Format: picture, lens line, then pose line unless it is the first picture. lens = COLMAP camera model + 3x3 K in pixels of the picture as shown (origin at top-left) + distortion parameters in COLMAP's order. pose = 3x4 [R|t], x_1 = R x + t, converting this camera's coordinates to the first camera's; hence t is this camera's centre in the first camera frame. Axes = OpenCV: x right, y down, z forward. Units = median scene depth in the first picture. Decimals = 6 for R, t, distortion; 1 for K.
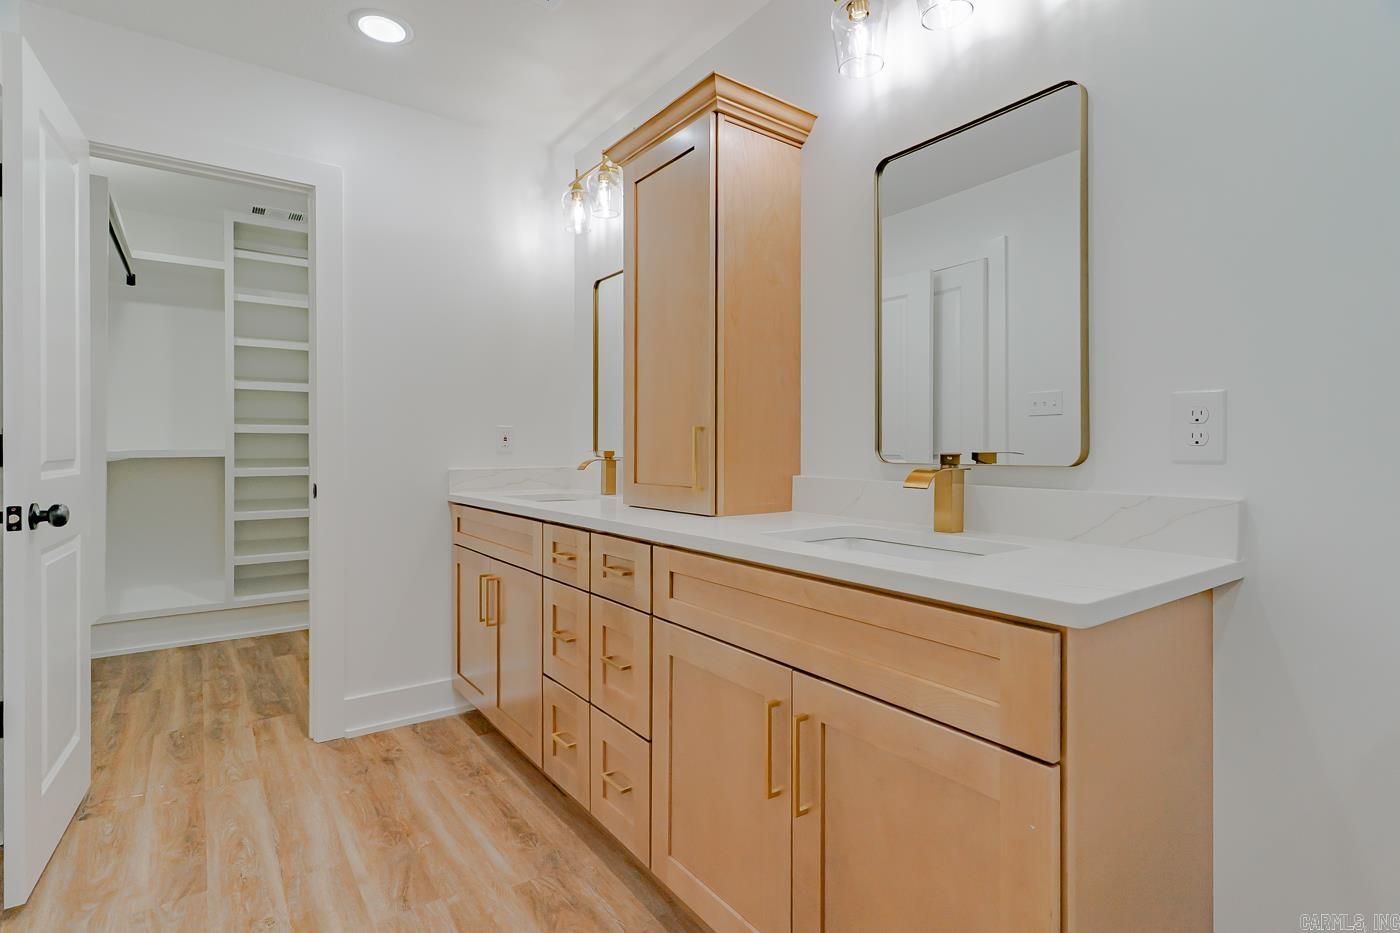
lens RADIAL K [[673.4, 0, 697.1], [0, 673.4, 455.6], [0, 0, 1]] dist [-0.002152, 0.002025]
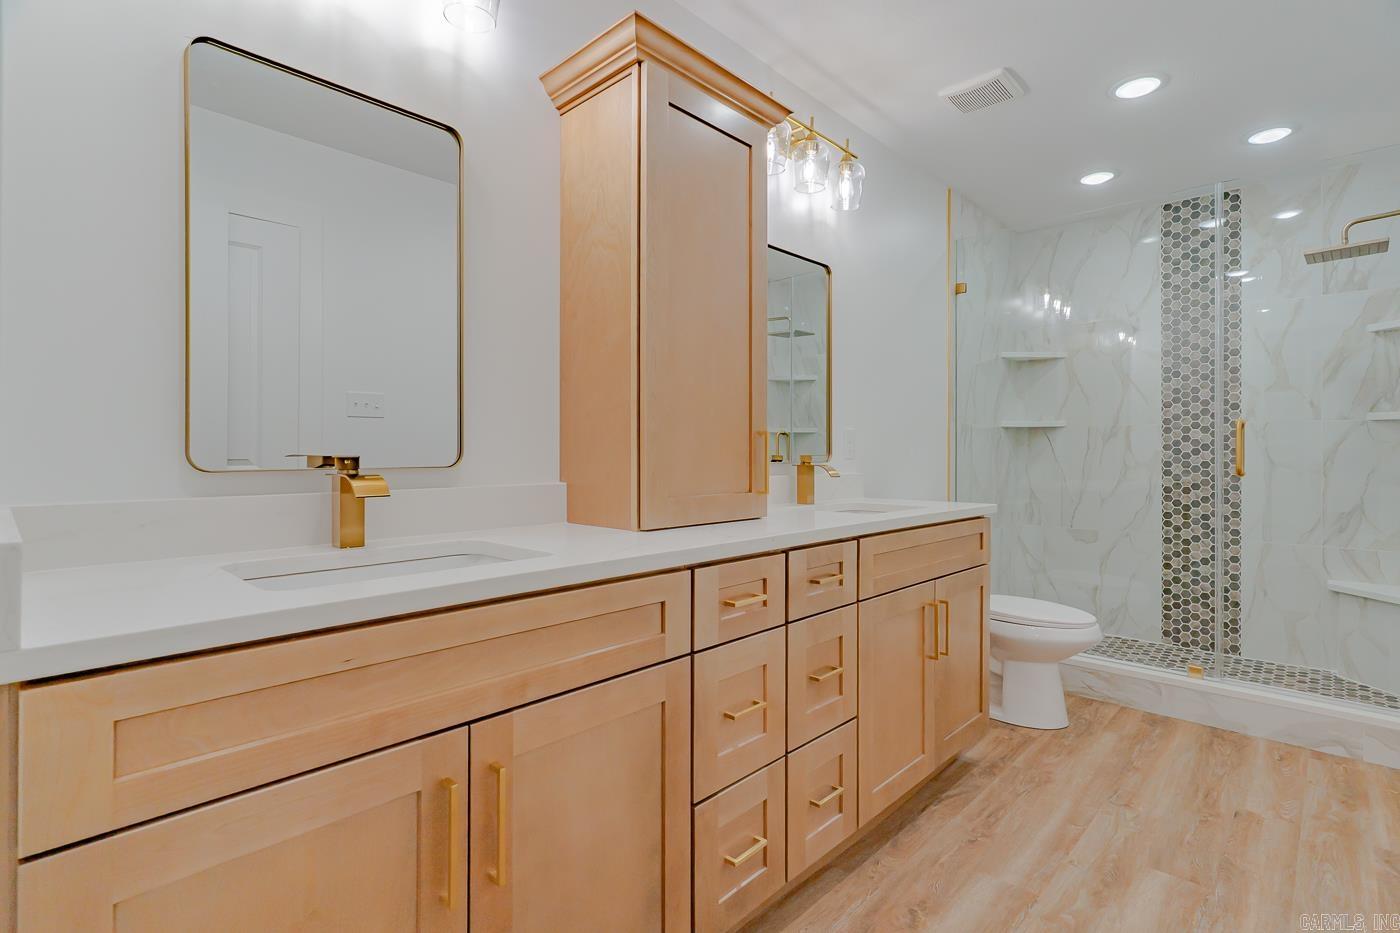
lens RADIAL K [[673.4, 0, 695.2], [0, 673.4, 453.5], [0, 0, 1]] dist [-0.002152, 0.002025]
pose [[-0.161867, -0.009845, 0.986764, -0.669353], [0.003948, 0.999936, 0.010624, -0.012824], [-0.986805, 0.005616, -0.161817, 0.861121]]
